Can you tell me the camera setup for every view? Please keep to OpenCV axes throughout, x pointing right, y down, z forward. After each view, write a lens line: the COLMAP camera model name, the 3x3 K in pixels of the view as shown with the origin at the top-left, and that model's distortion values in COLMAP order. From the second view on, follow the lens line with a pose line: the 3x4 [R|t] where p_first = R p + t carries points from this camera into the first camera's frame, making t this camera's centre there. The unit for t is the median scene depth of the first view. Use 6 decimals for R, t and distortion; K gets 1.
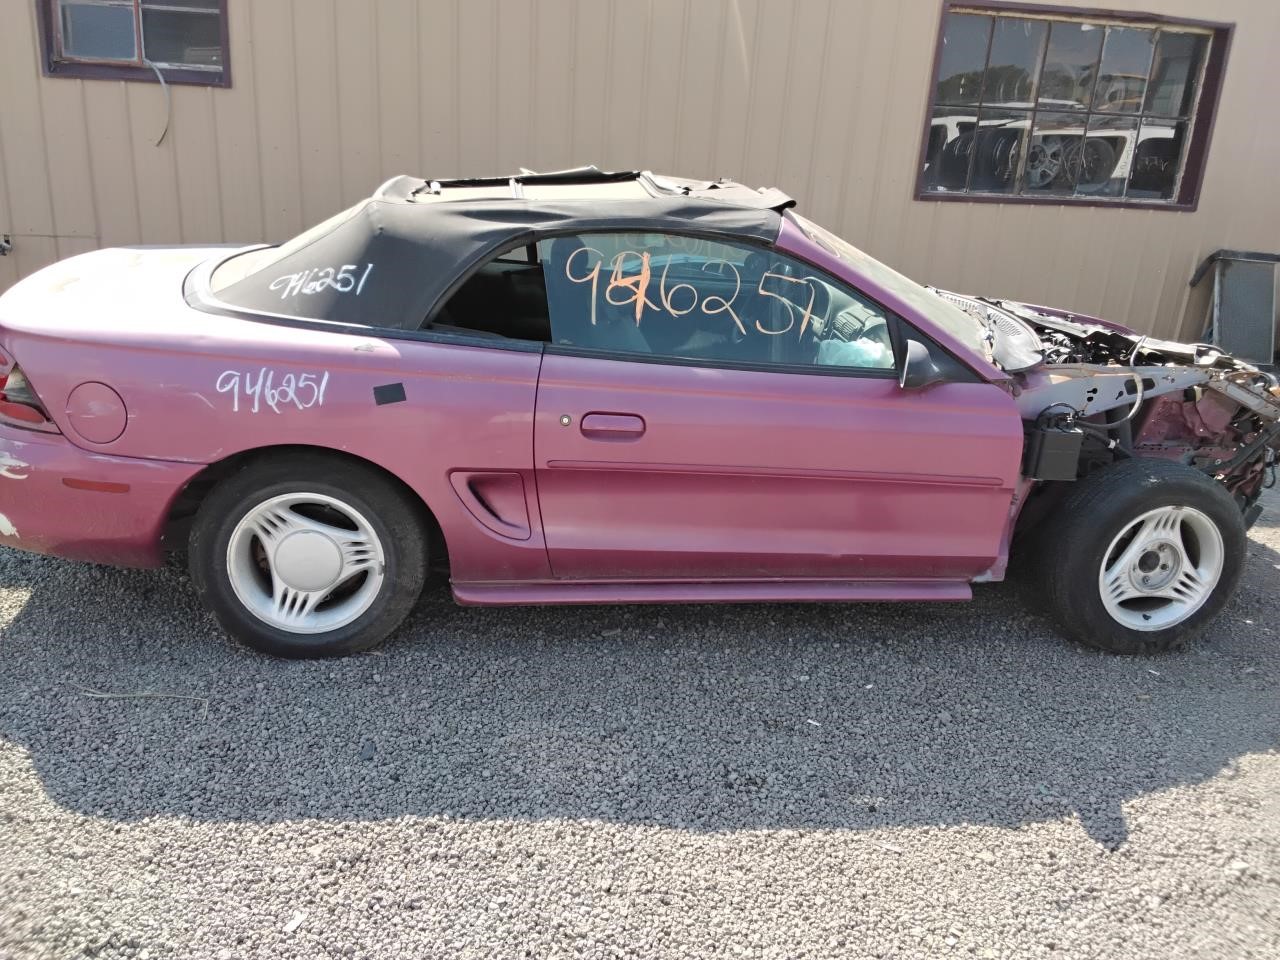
lens RADIAL K [[929.7, 0, 640.1], [0, 929.7, 450.8], [0, 0, 1]] dist [0.000479, -0.032981]
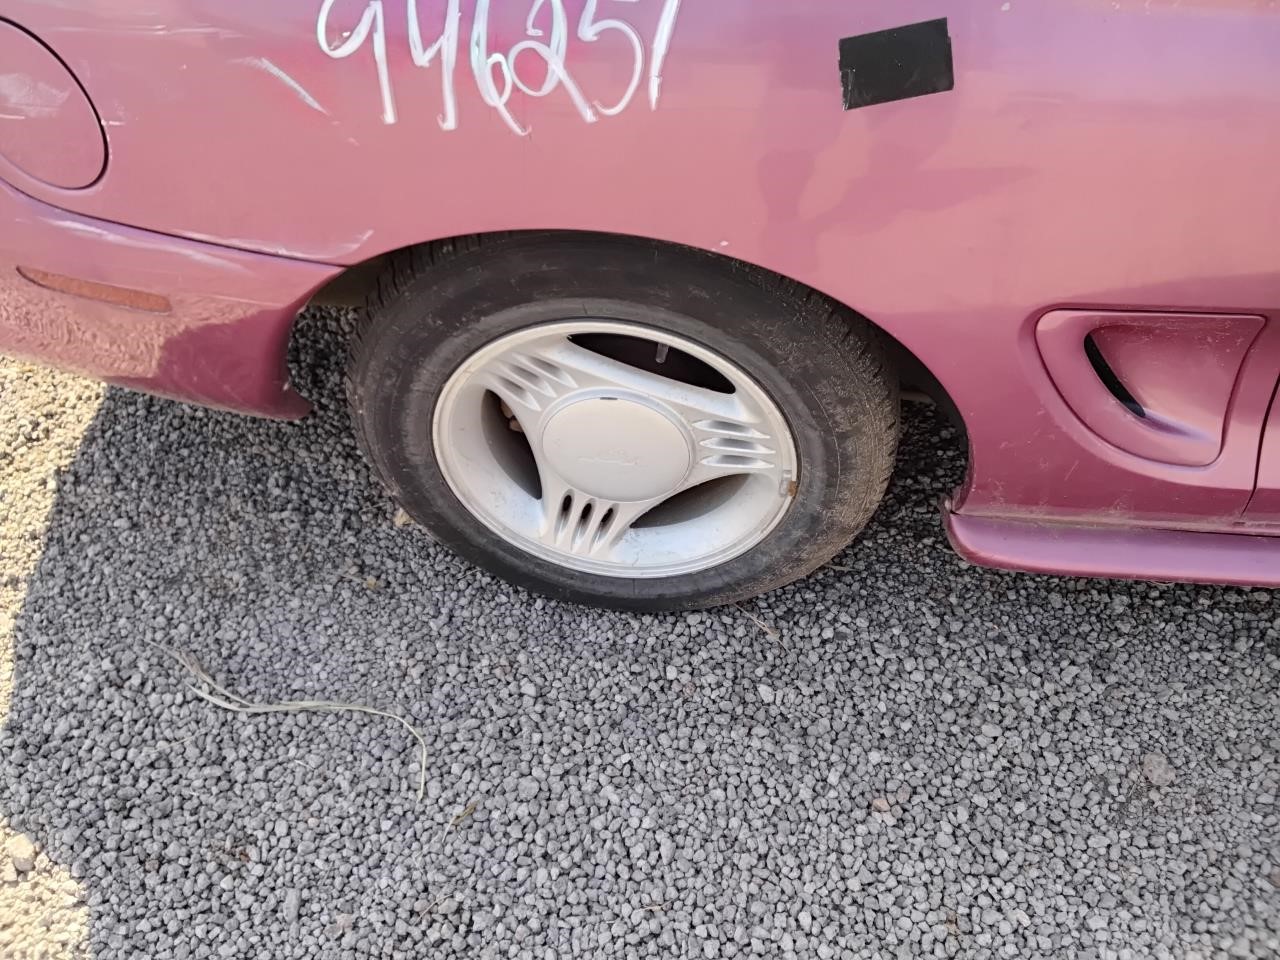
lens RADIAL K [[1020.0, 0, 640.0], [0, 1020.0, 480.0], [0, 0, 1]] dist [0.110002, -0.167050]
pose [[0.959609, 0.133622, -0.247580, -0.236487], [0.014567, 0.855233, 0.518039, -0.110475], [0.280960, -0.500721, 0.818743, 0.633936]]
